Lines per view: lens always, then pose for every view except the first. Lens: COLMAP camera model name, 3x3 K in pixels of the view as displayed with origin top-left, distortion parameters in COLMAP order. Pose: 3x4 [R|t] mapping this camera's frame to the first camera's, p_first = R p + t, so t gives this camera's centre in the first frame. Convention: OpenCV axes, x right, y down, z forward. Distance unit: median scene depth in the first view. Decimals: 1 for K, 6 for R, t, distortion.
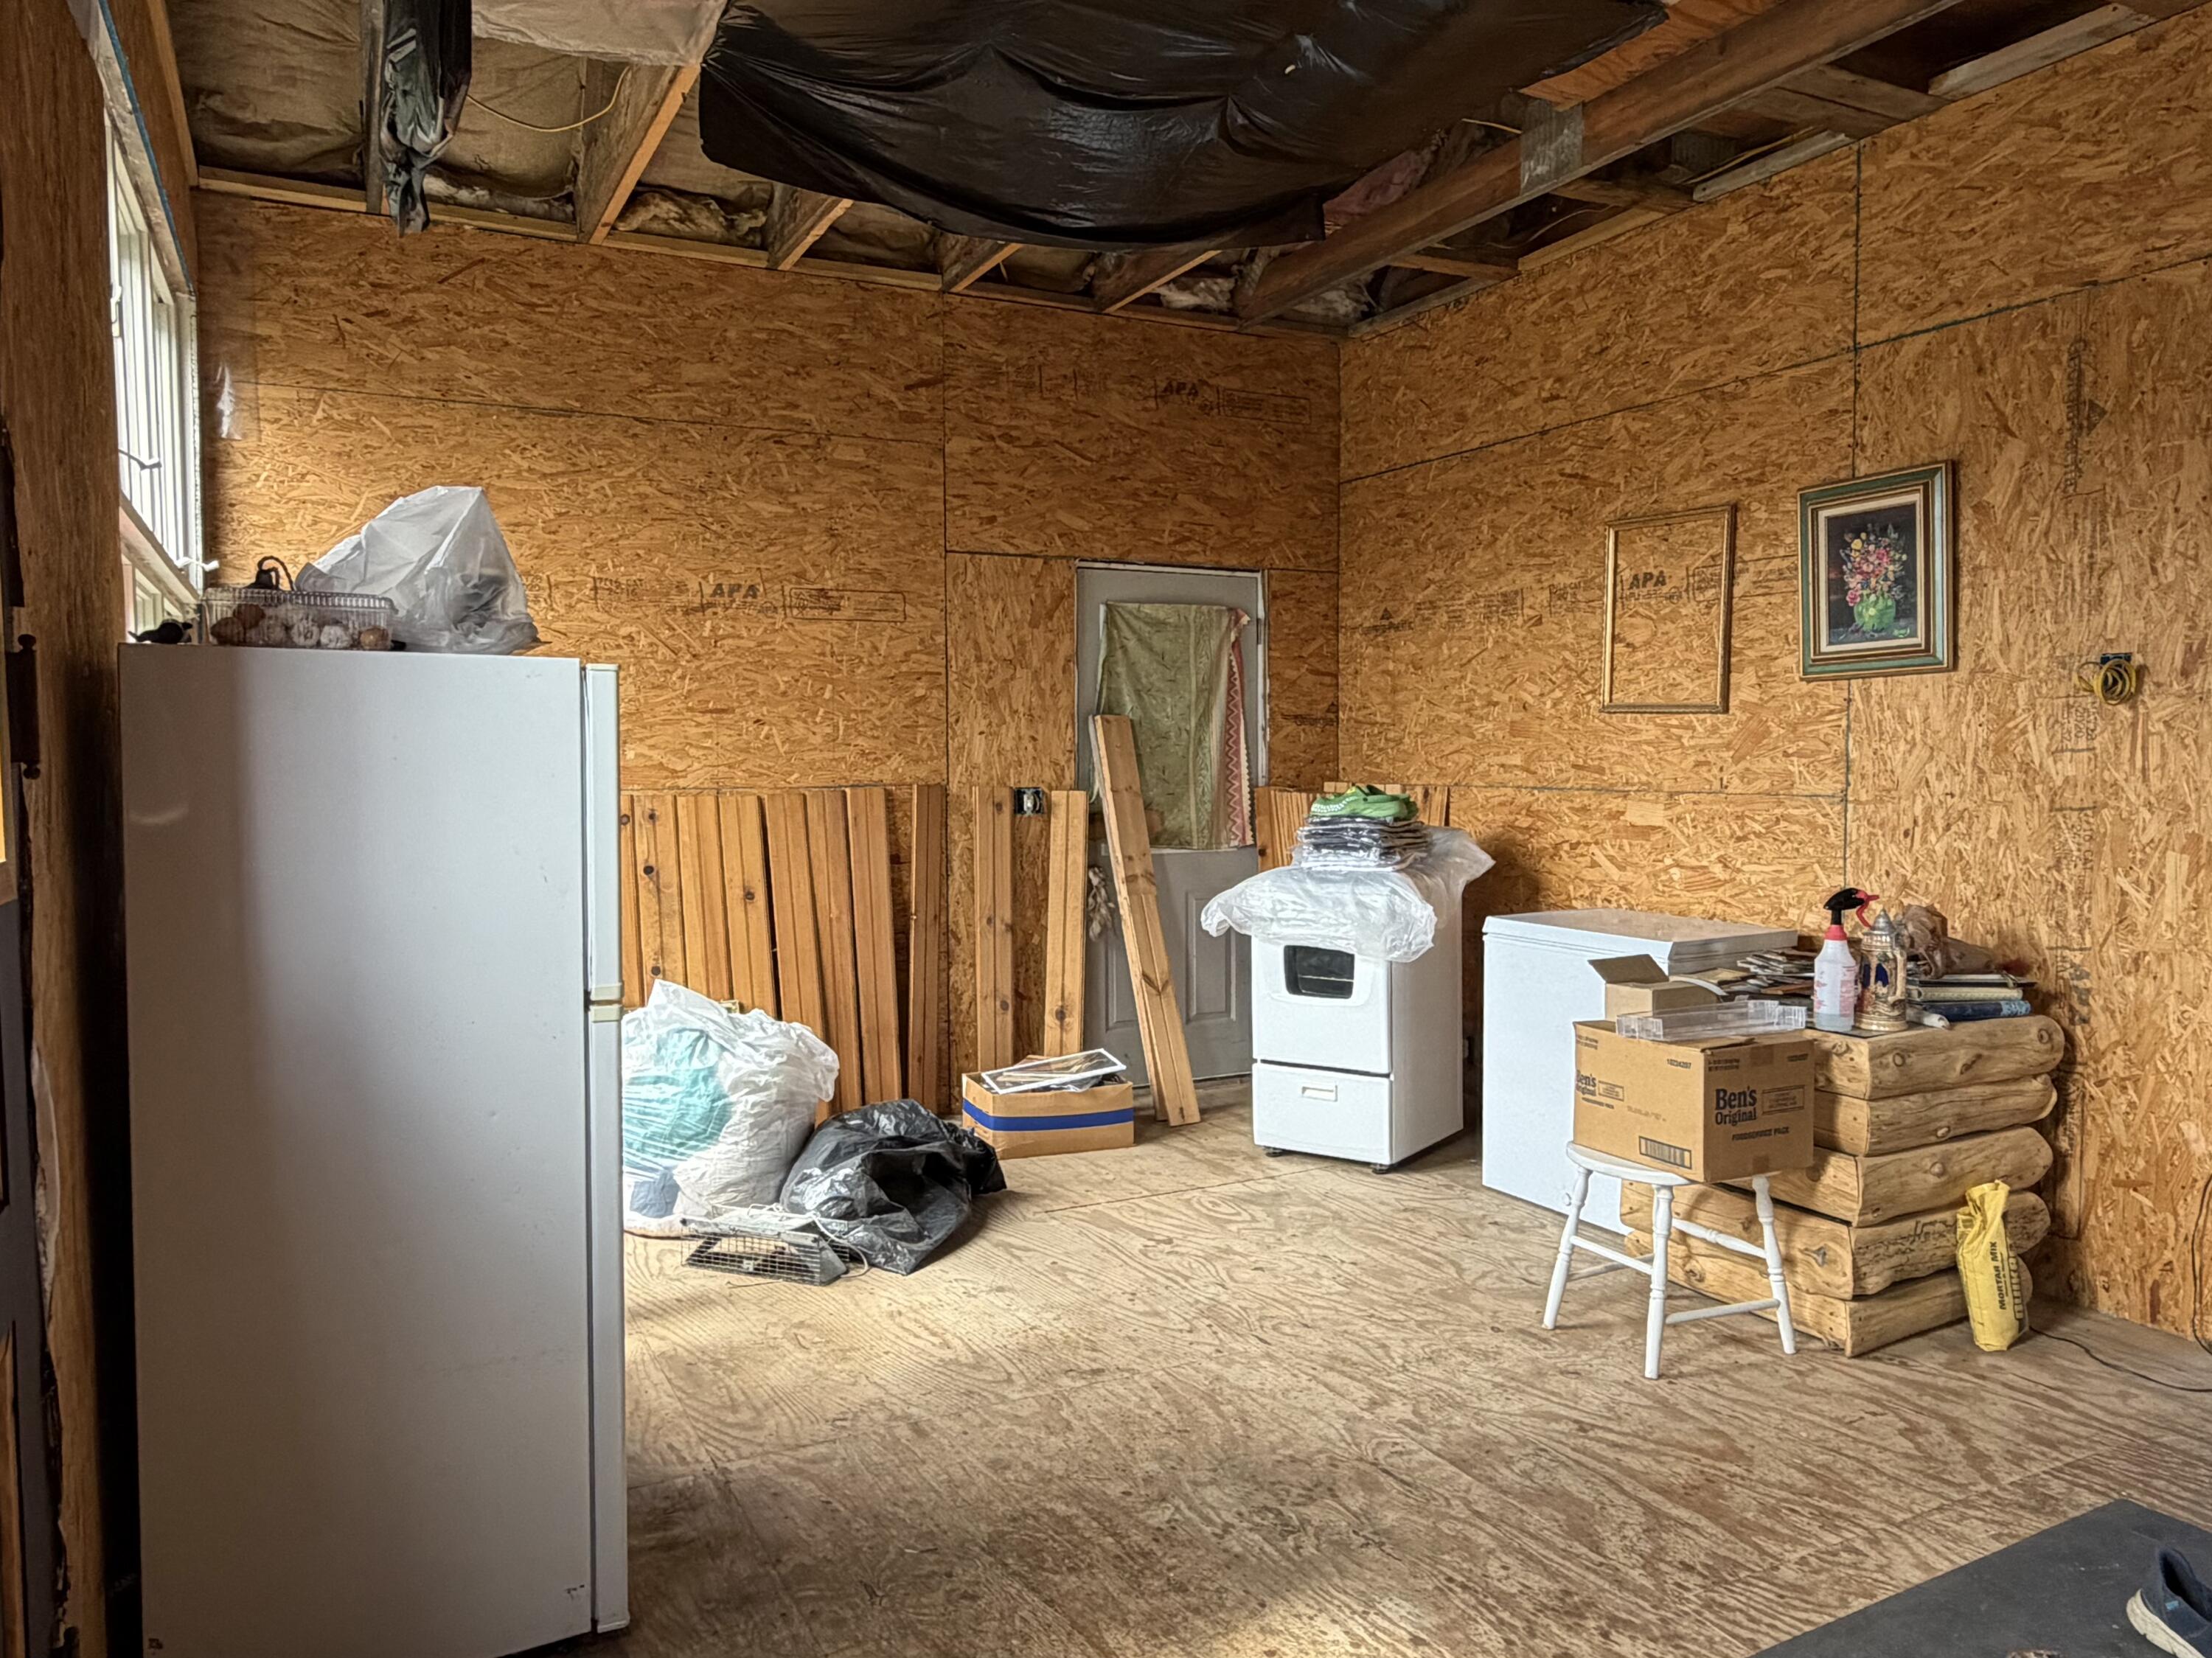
lens RADIAL K [[1458.6, 0, 1105.2], [0, 1458.6, 821.4], [0, 0, 1]] dist [-0.005934, 0.005017]
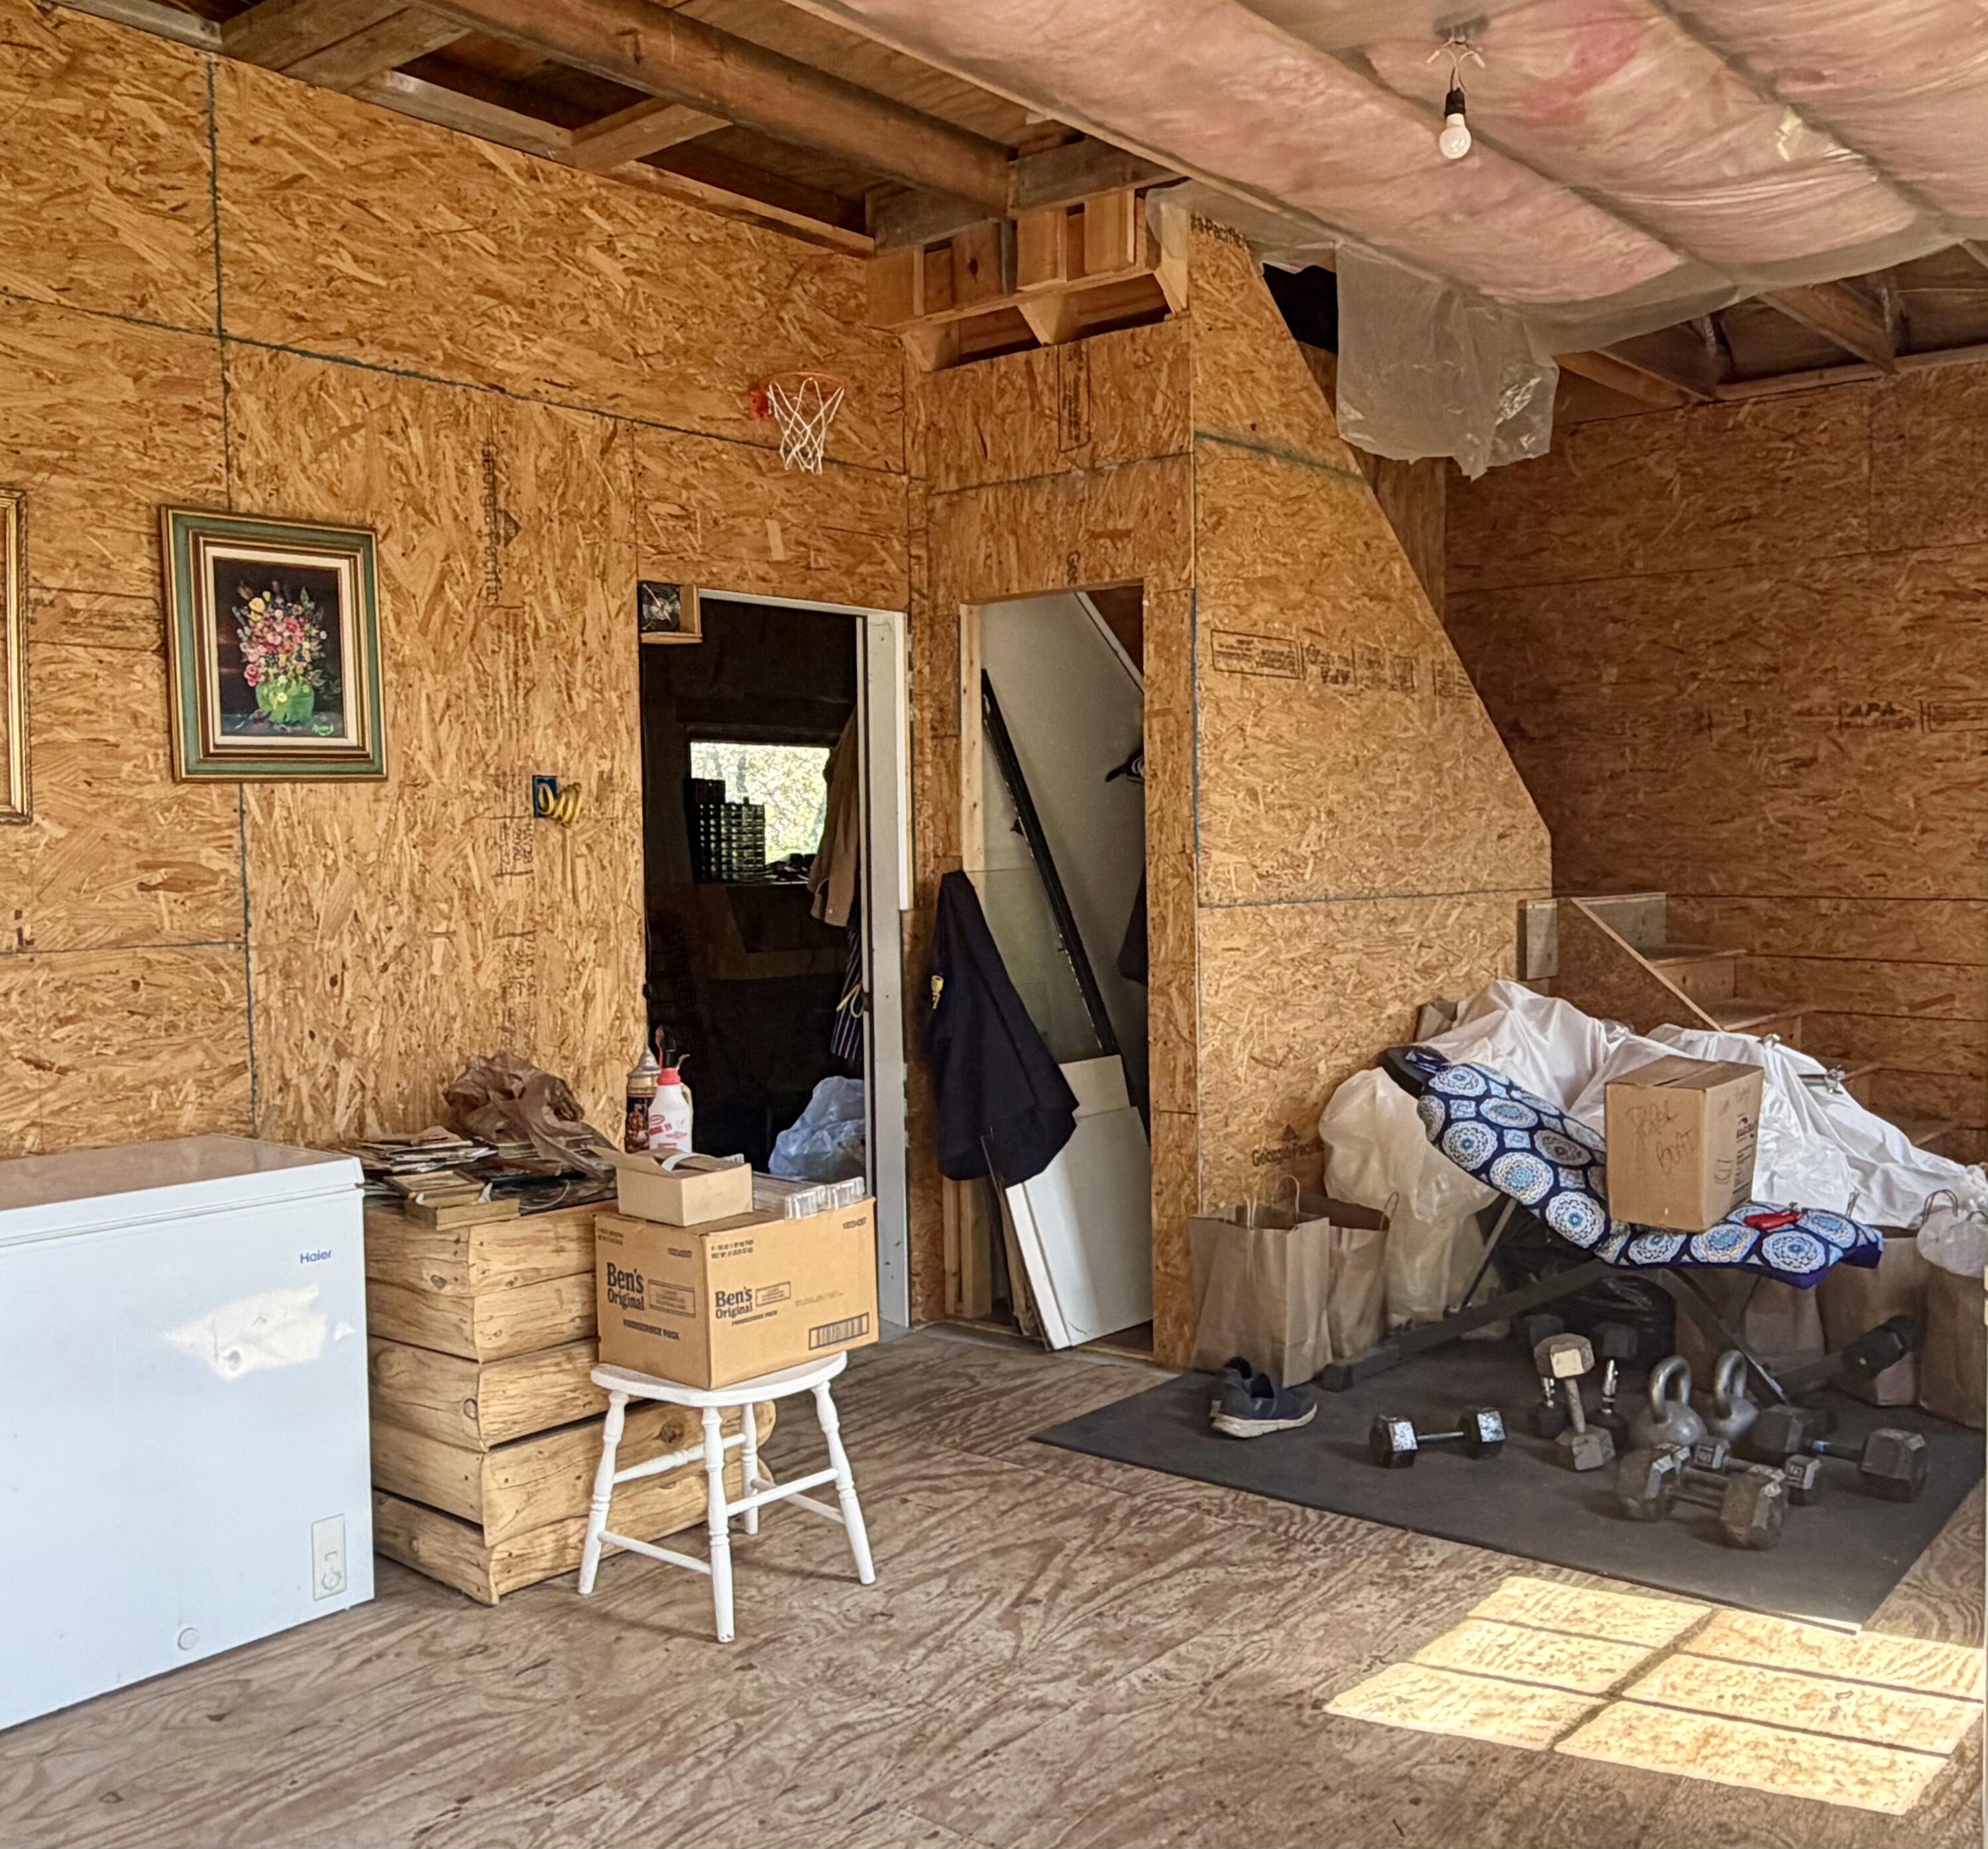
lens RADIAL K [[1968.8, 0, 1017.4], [0, 1968.8, 962.4], [0, 0, 1]] dist [0.007298, 0.000000]
pose [[-0.375972, -0.050422, 0.925258, -0.636223], [0.057340, 0.995339, 0.077541, -0.068968], [-0.924855, 0.082208, -0.371328, 1.128279]]
